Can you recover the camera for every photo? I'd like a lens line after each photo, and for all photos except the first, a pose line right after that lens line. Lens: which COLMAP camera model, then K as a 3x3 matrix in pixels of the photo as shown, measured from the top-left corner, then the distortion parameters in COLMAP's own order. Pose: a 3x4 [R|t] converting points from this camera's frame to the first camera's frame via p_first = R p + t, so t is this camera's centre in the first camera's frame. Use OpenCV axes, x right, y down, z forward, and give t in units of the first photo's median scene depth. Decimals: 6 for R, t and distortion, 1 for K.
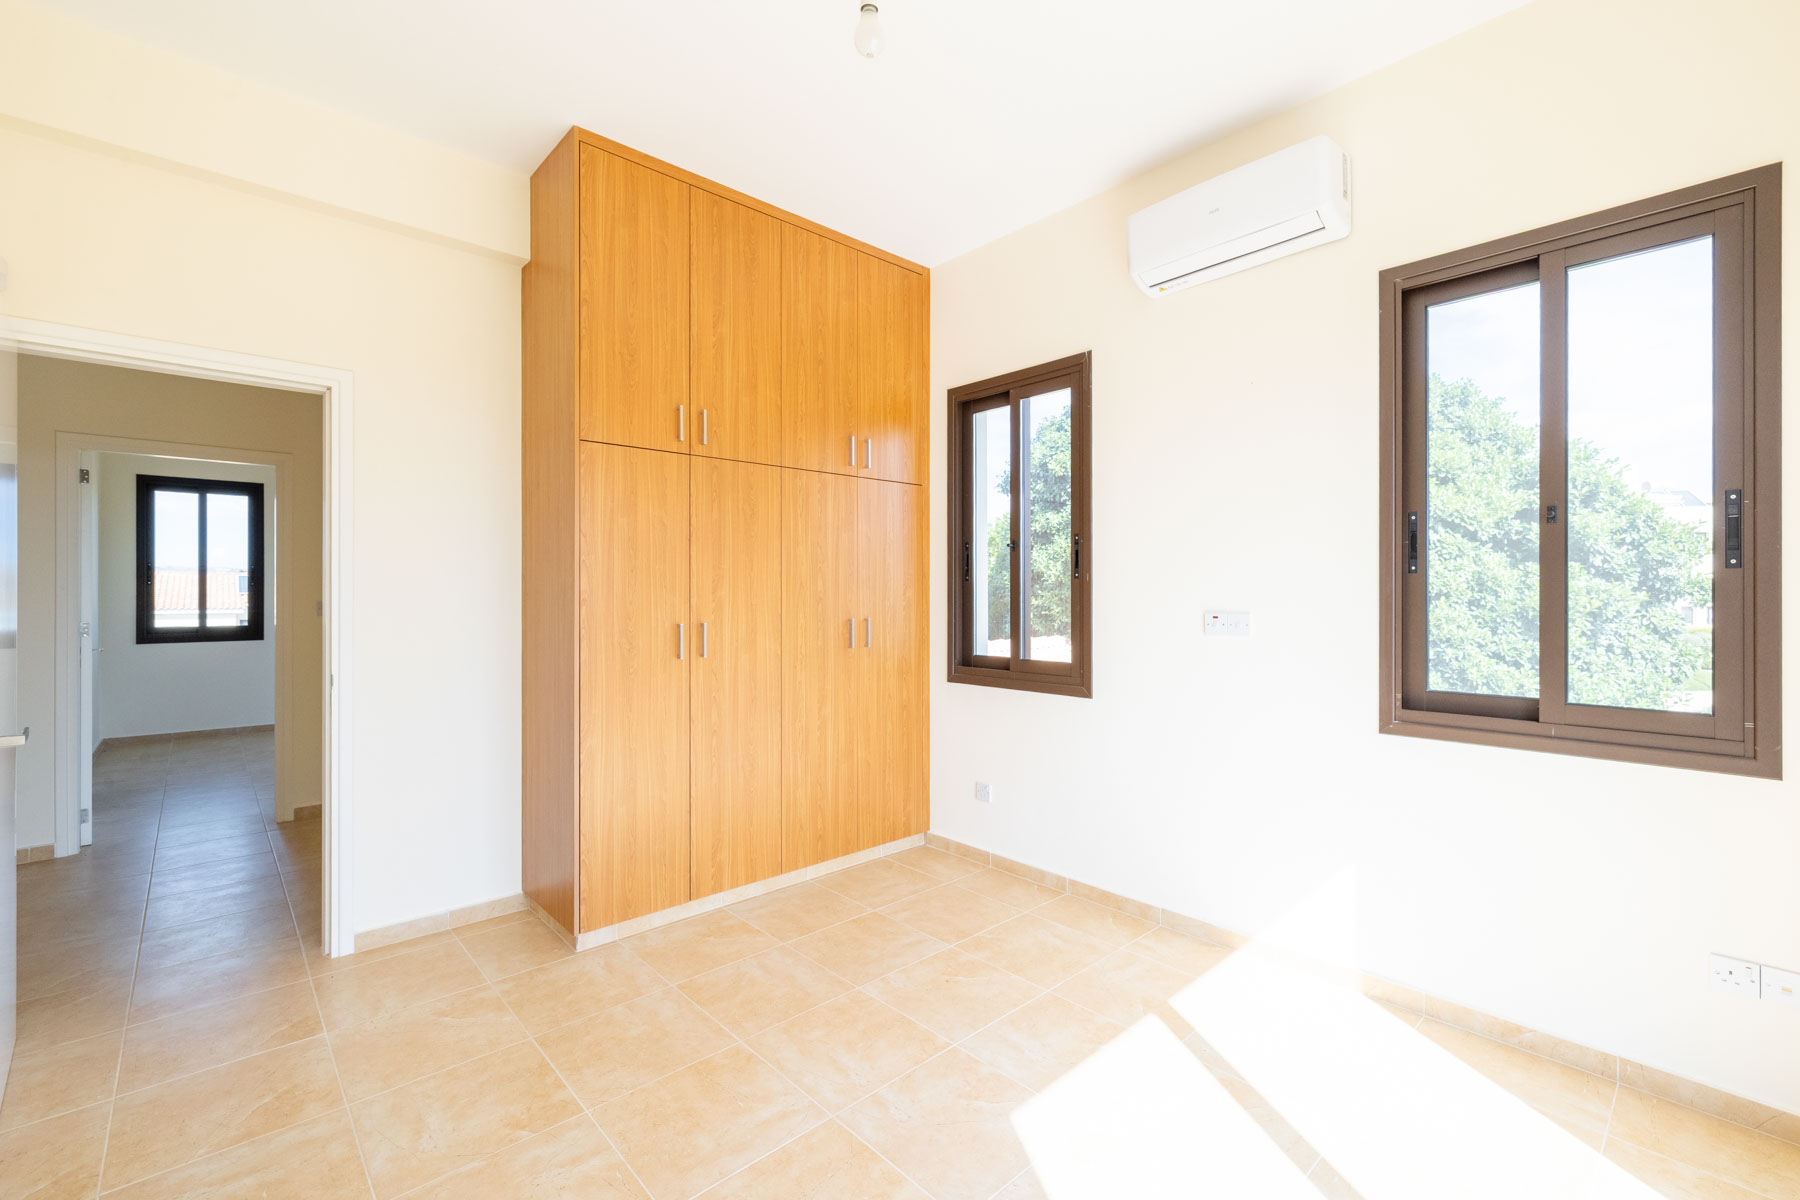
lens RADIAL K [[771.9, 0, 908.2], [0, 771.9, 594.4], [0, 0, 1]] dist [0.003157, -0.000575]
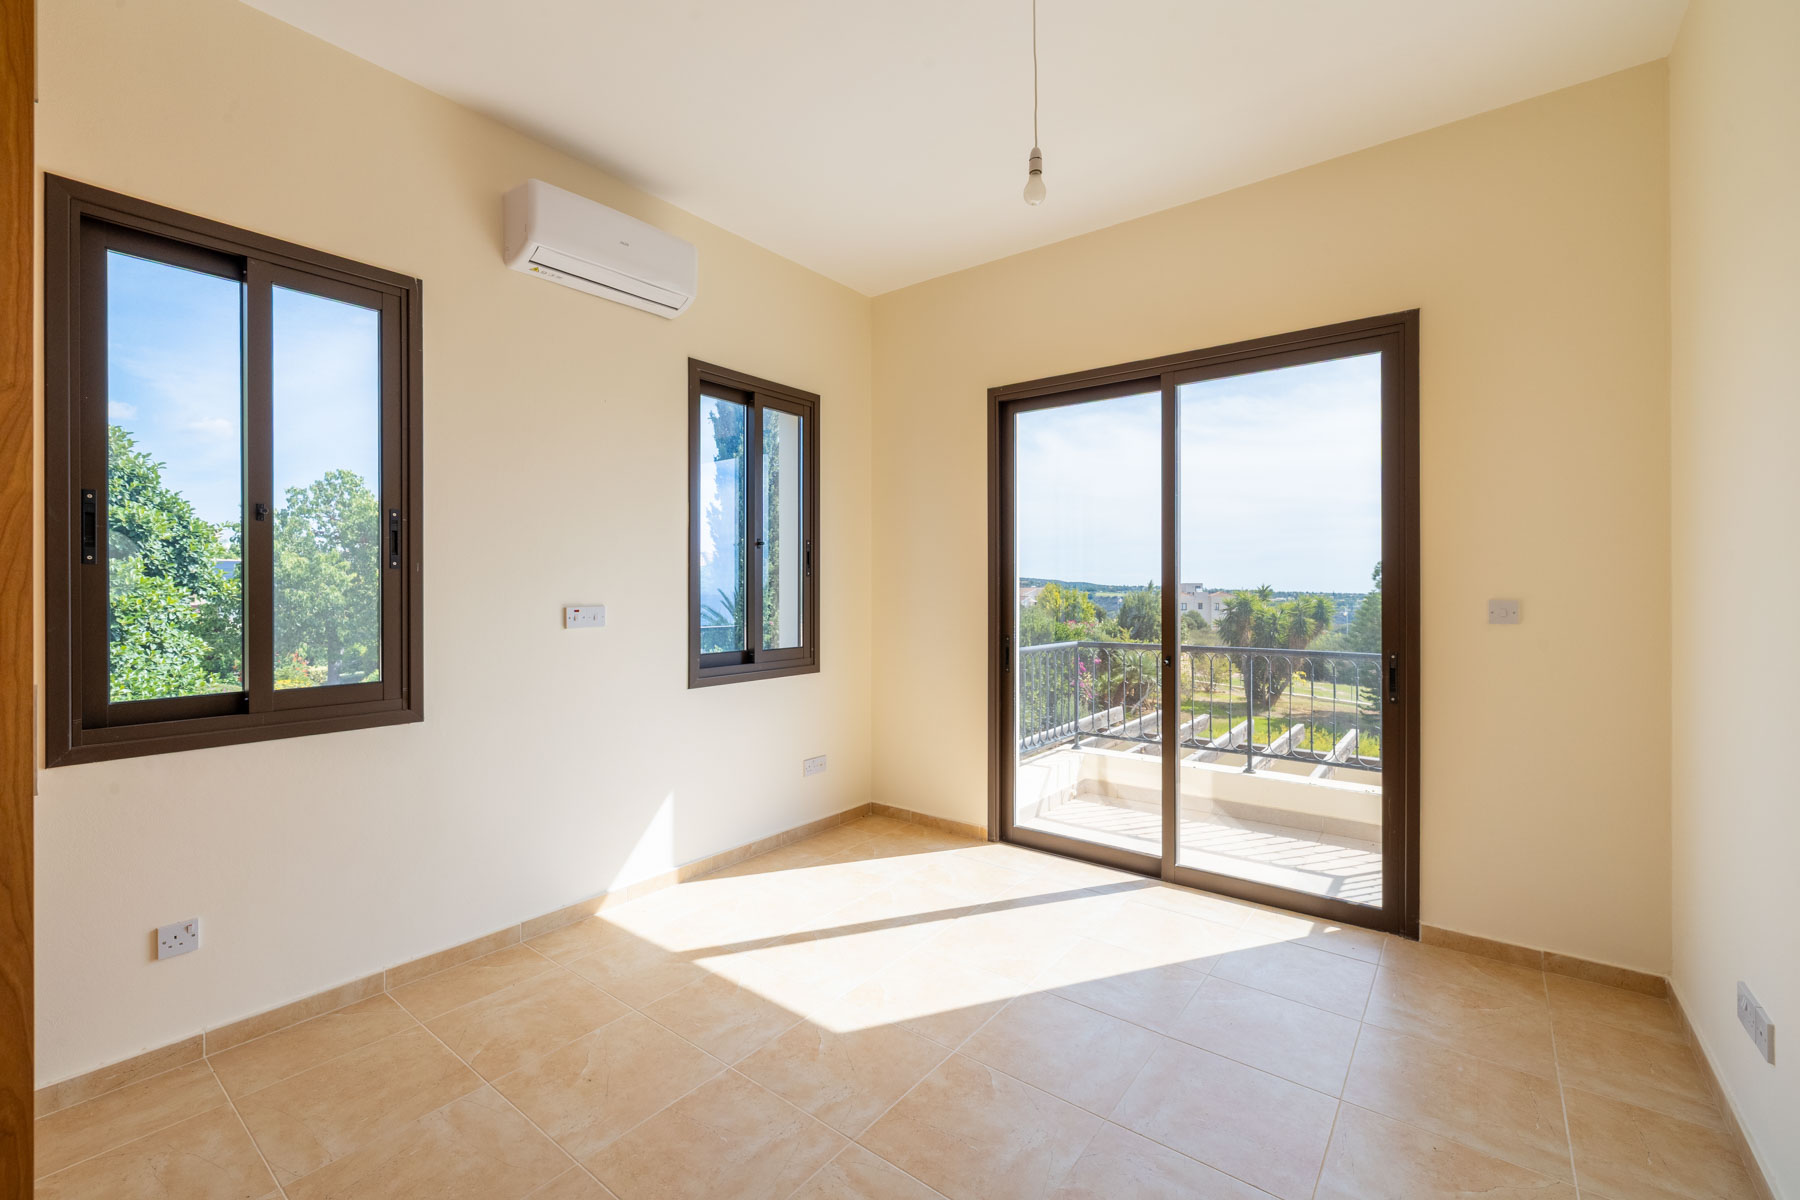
lens RADIAL K [[771.9, 0, 870.3], [0, 771.9, 586.5], [0, 0, 1]] dist [0.003157, -0.000575]
pose [[-0.148643, 0.003082, 0.988886, -0.598918], [0.001127, 0.999995, -0.002947, -0.000702], [-0.988890, 0.000676, -0.148646, 0.644941]]
